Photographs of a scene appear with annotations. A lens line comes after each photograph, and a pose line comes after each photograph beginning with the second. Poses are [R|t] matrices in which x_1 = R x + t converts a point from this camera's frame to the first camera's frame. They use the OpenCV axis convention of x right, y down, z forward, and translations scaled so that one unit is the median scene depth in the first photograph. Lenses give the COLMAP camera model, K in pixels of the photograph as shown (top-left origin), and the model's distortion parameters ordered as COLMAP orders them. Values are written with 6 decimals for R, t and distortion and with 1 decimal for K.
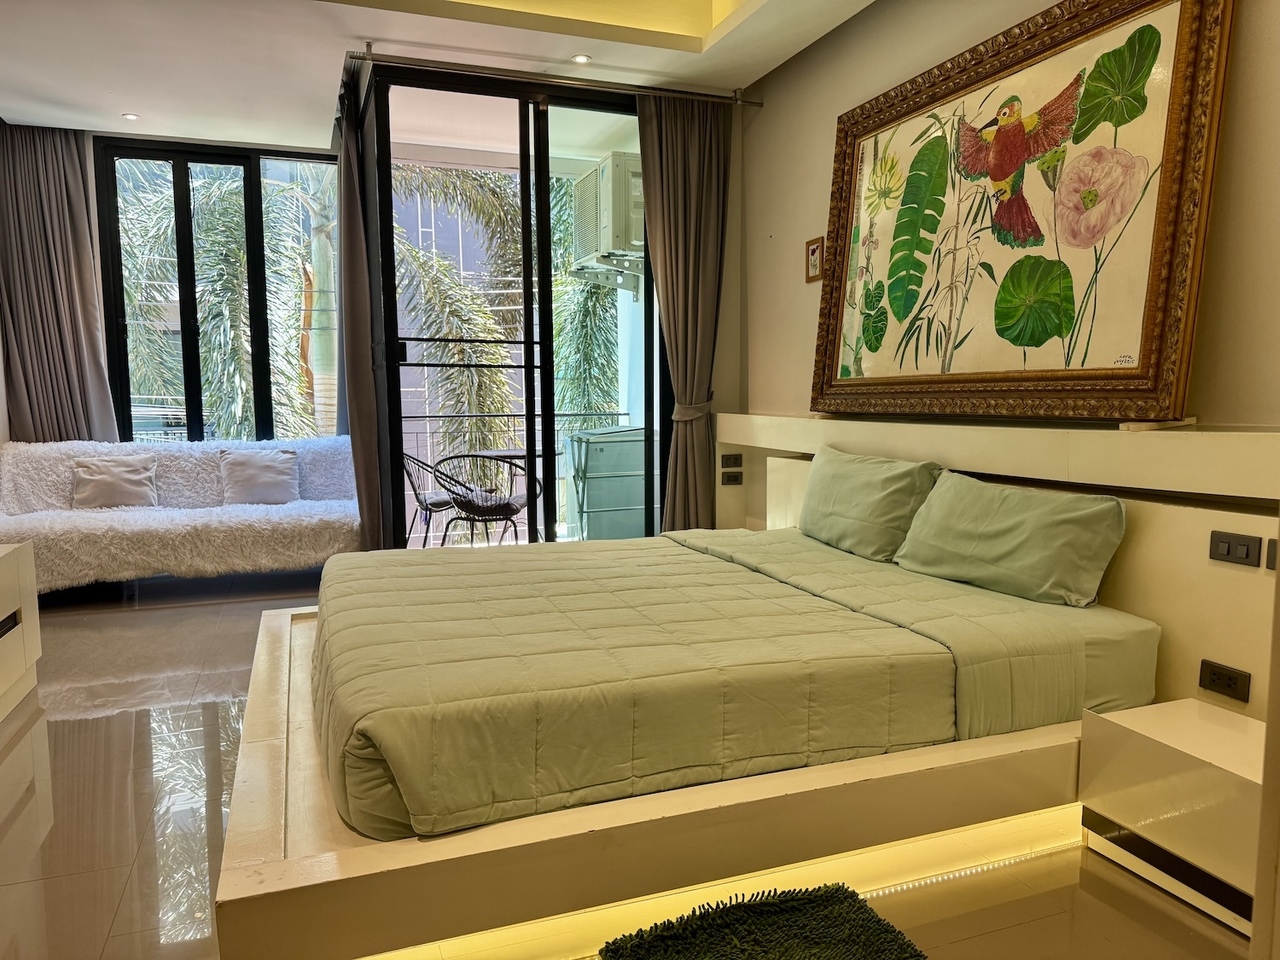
lens RADIAL K [[900.6, 0, 640.3], [0, 900.6, 486.3], [0, 0, 1]] dist [0.057432, -0.081648]
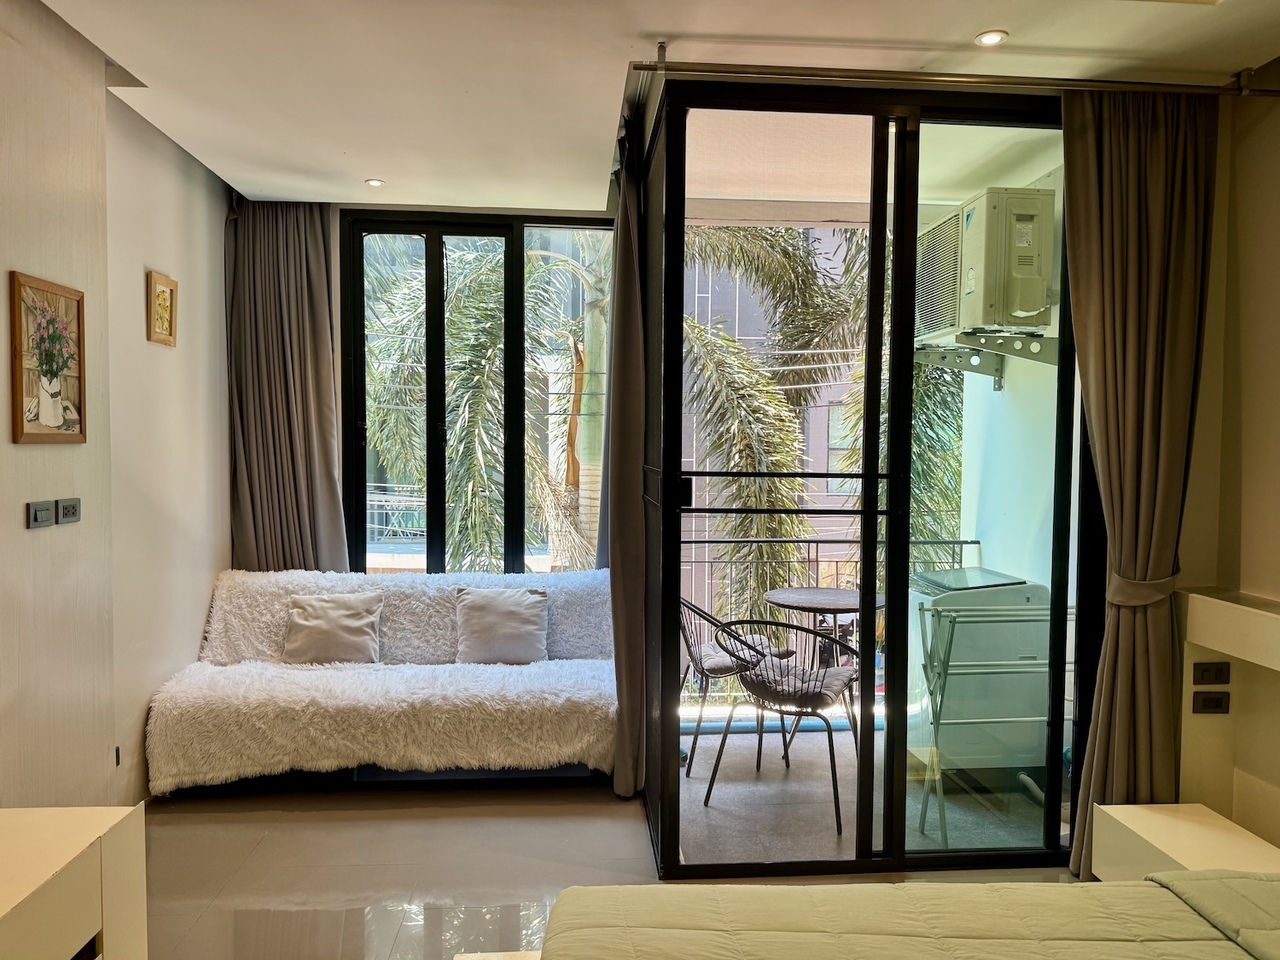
lens RADIAL K [[900.6, 0, 645.1], [0, 900.6, 479.3], [0, 0, 1]] dist [0.057432, -0.081648]
pose [[0.960244, 0.025261, -0.278017, -0.115073], [-0.043627, 0.997240, -0.060072, -0.126563], [0.275732, 0.069813, 0.958696, 0.373466]]
